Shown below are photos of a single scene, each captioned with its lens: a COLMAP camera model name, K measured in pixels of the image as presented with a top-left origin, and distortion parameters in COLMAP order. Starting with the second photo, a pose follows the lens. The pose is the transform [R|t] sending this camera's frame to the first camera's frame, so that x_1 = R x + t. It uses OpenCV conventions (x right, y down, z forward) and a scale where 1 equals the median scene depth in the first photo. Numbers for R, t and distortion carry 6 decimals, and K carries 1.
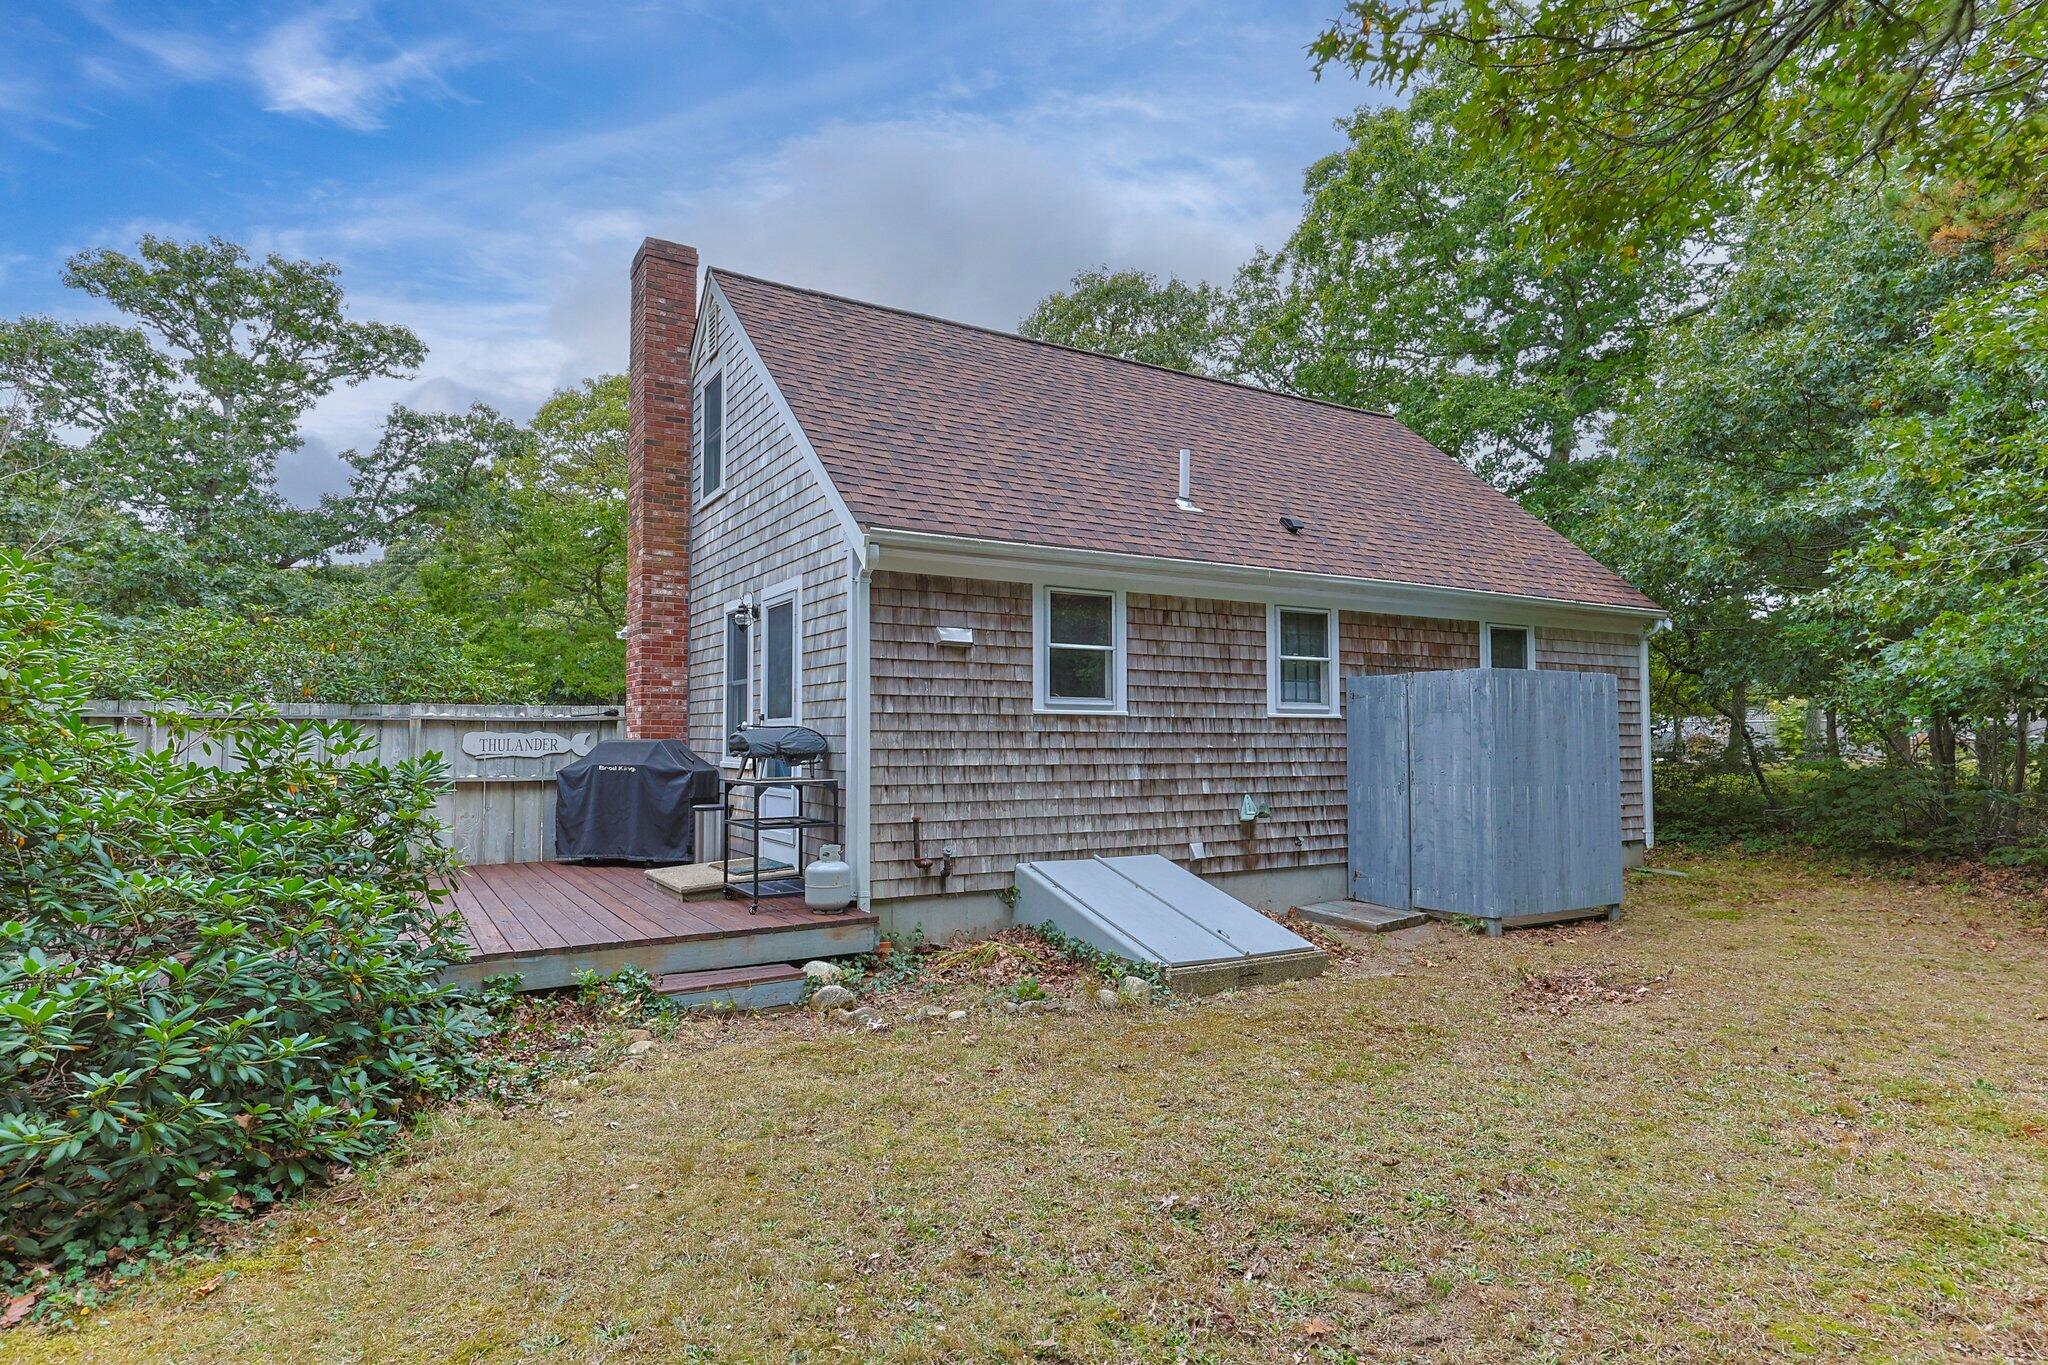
lens RADIAL K [[1133.2, 0, 1021.8], [0, 1133.2, 686.7], [0, 0, 1]] dist [-0.018590, -0.001123]
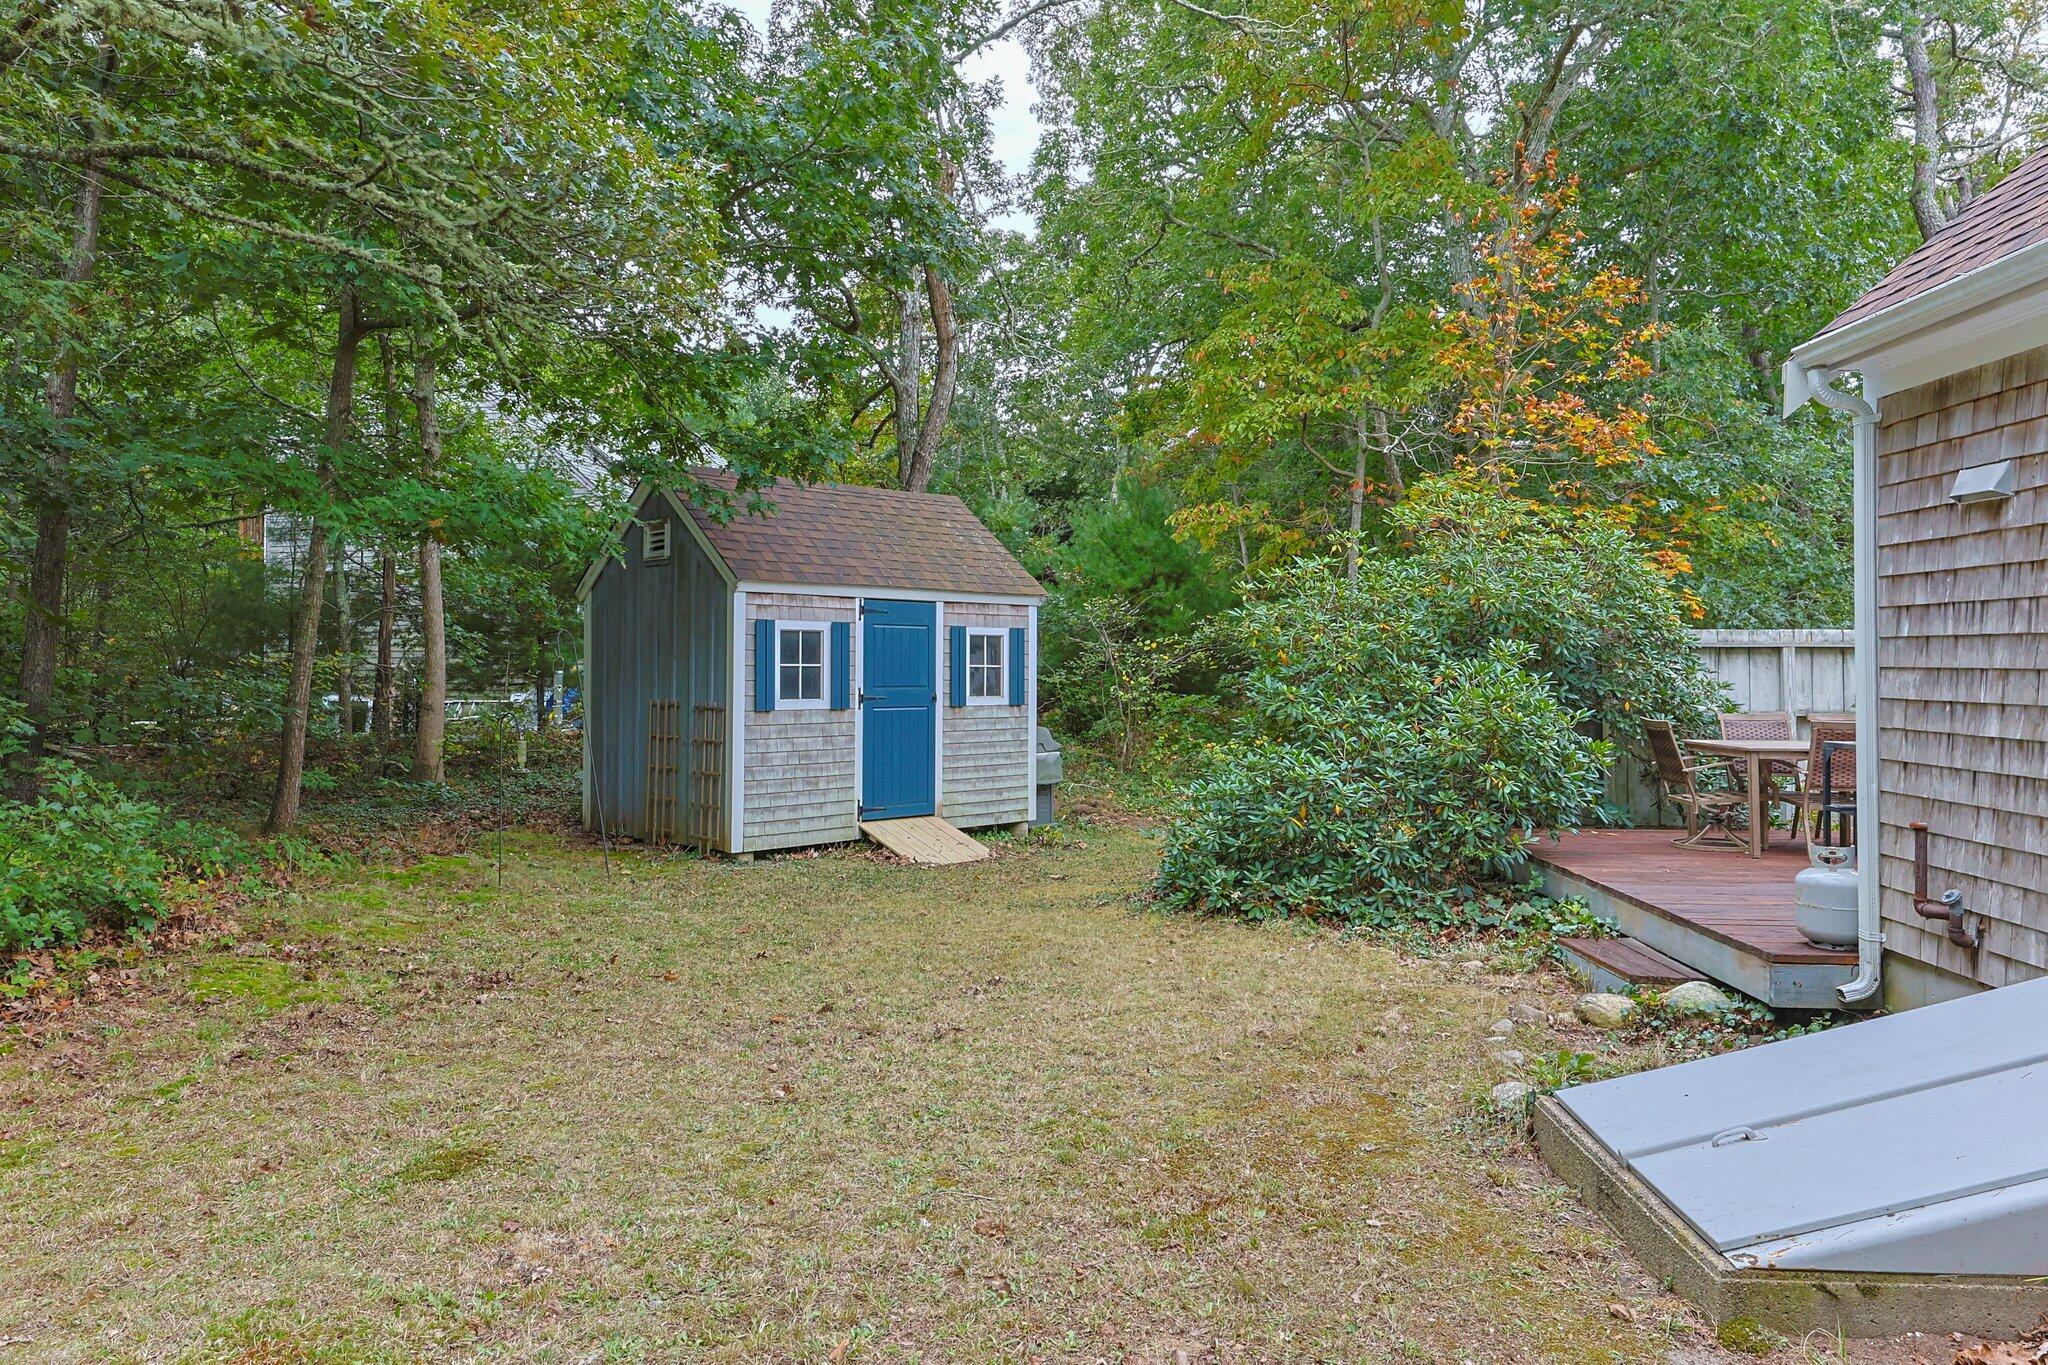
lens RADIAL K [[1310.4, 0, 1006.7], [0, 1310.4, 645.2], [0, 0, 1]] dist [-0.020245, -0.001192]
pose [[-0.562695, -0.012734, -0.826567, 0.494190], [0.030943, 0.998856, -0.036453, 0.027009], [0.826085, -0.046089, -0.561657, 0.714337]]
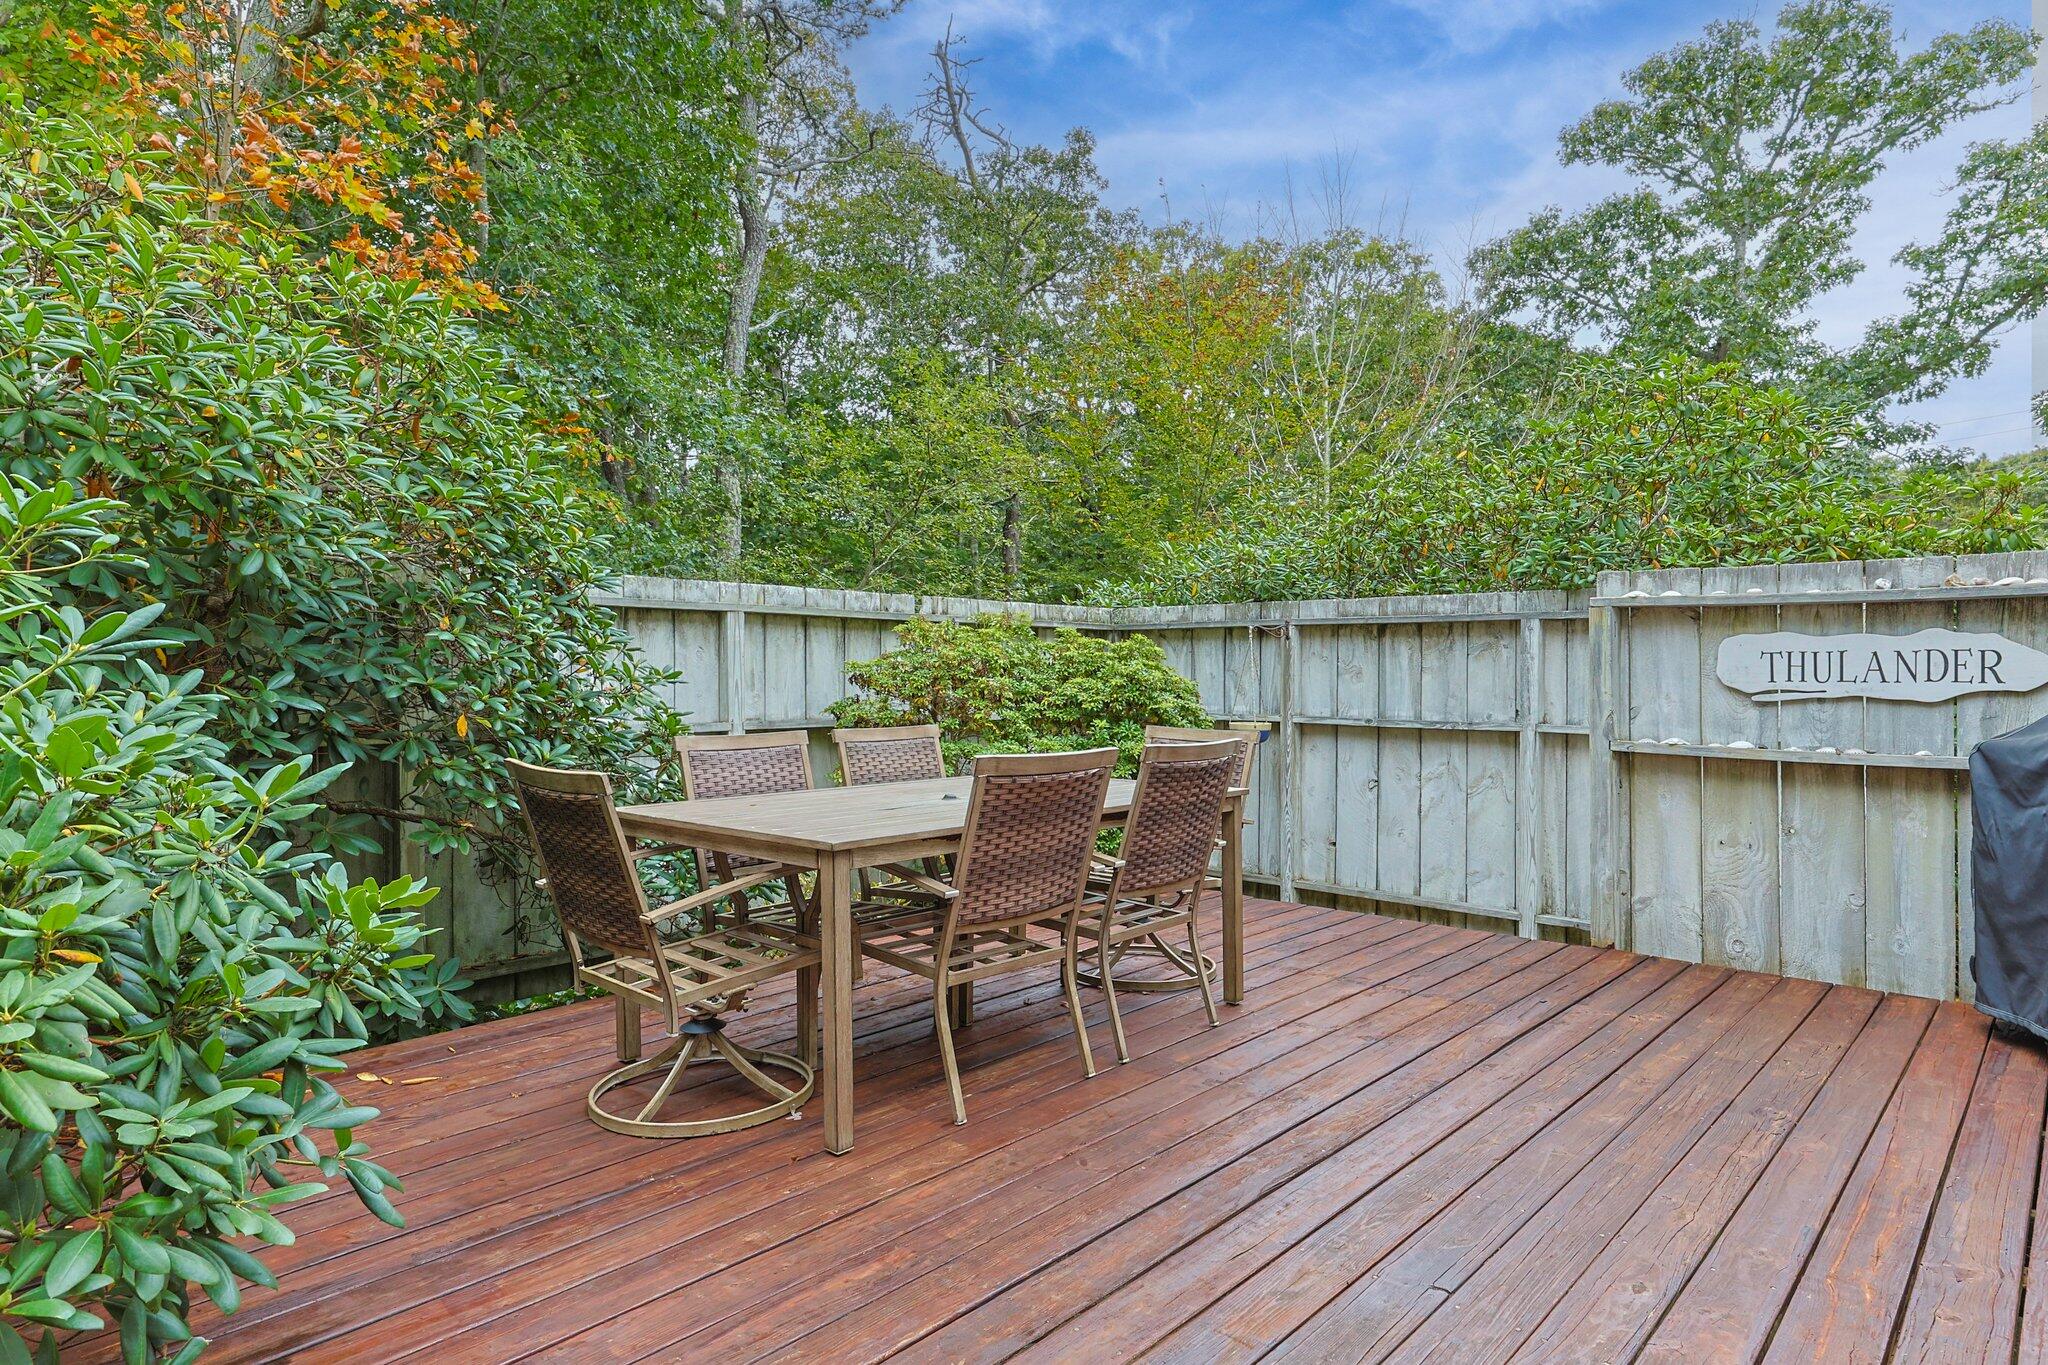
lens RADIAL K [[1199.9, 0, 1021.7], [0, 1199.9, 674.8], [0, 0, 1]] dist [0.005954, 0.001689]
pose [[0.300250, 0.000198, -0.953861, -0.153086], [0.039890, 0.999123, 0.012763, 0.037449], [0.953026, -0.041881, 0.299978, 0.604893]]
